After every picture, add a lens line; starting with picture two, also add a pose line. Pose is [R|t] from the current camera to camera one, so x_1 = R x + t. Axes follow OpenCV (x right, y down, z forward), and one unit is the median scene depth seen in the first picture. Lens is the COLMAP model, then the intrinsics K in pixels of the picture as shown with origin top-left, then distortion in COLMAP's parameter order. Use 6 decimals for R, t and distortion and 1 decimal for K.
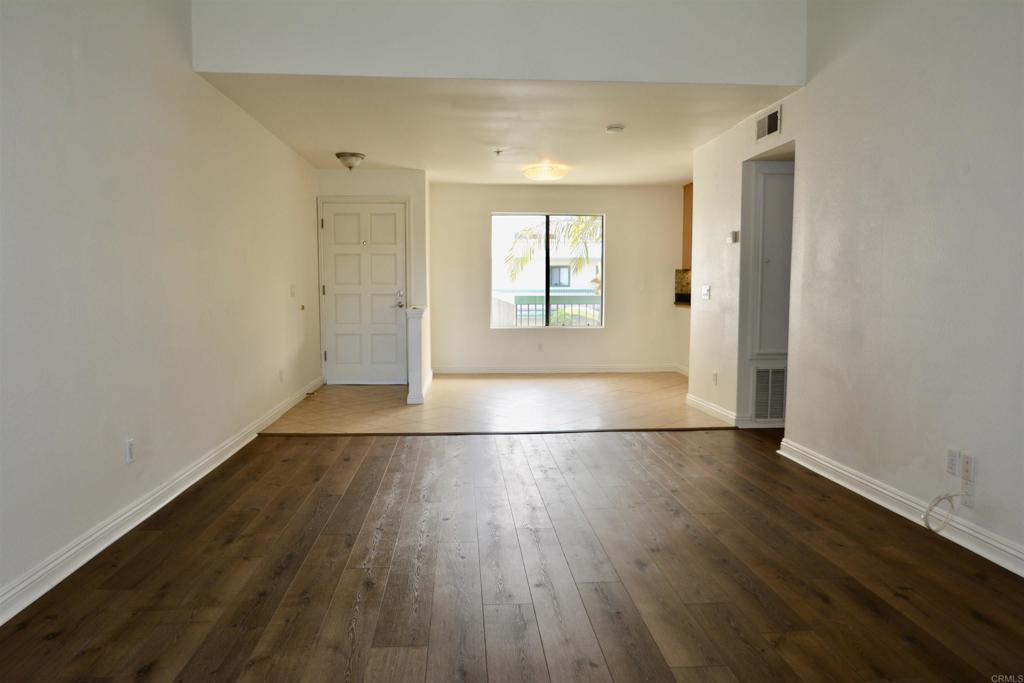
lens RADIAL K [[690.3, 0, 506.7], [0, 690.3, 353.3], [0, 0, 1]] dist [-0.044600, 0.001450]
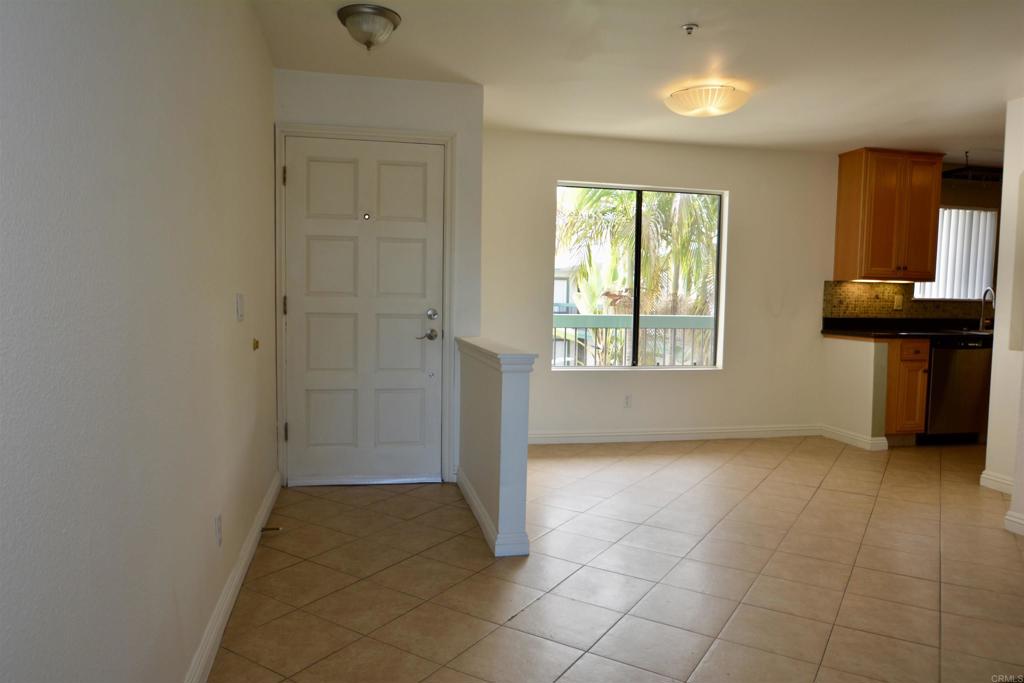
lens RADIAL K [[690.3, 0, 506.7], [0, 690.3, 353.3], [0, 0, 1]] dist [-0.044600, 0.001450]
pose [[0.989157, 0.004670, 0.146785, -0.175600], [-0.002075, 0.999839, -0.017827, -0.046677], [-0.146845, 0.017329, 0.989008, 0.463967]]
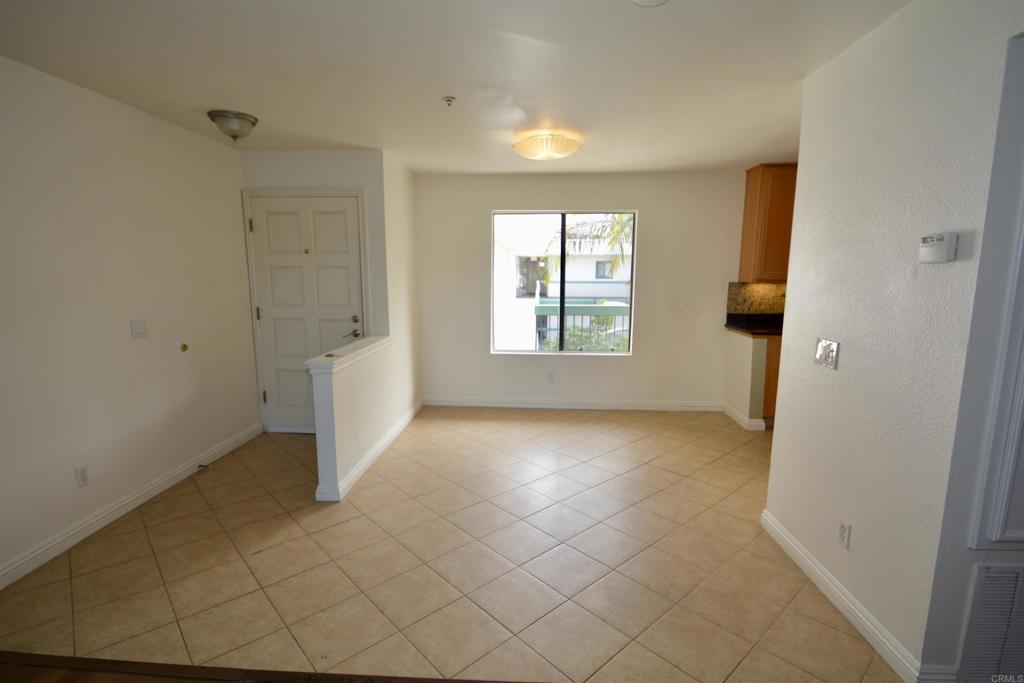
lens RADIAL K [[491.9, 0, 507.4], [0, 491.9, 352.8], [0, 0, 1]] dist [0.003166, -0.000507]
pose [[0.992027, 0.023368, -0.123841, 0.079607], [-0.015300, 0.997722, 0.065706, -0.087465], [0.125094, -0.063287, 0.990124, 0.482662]]
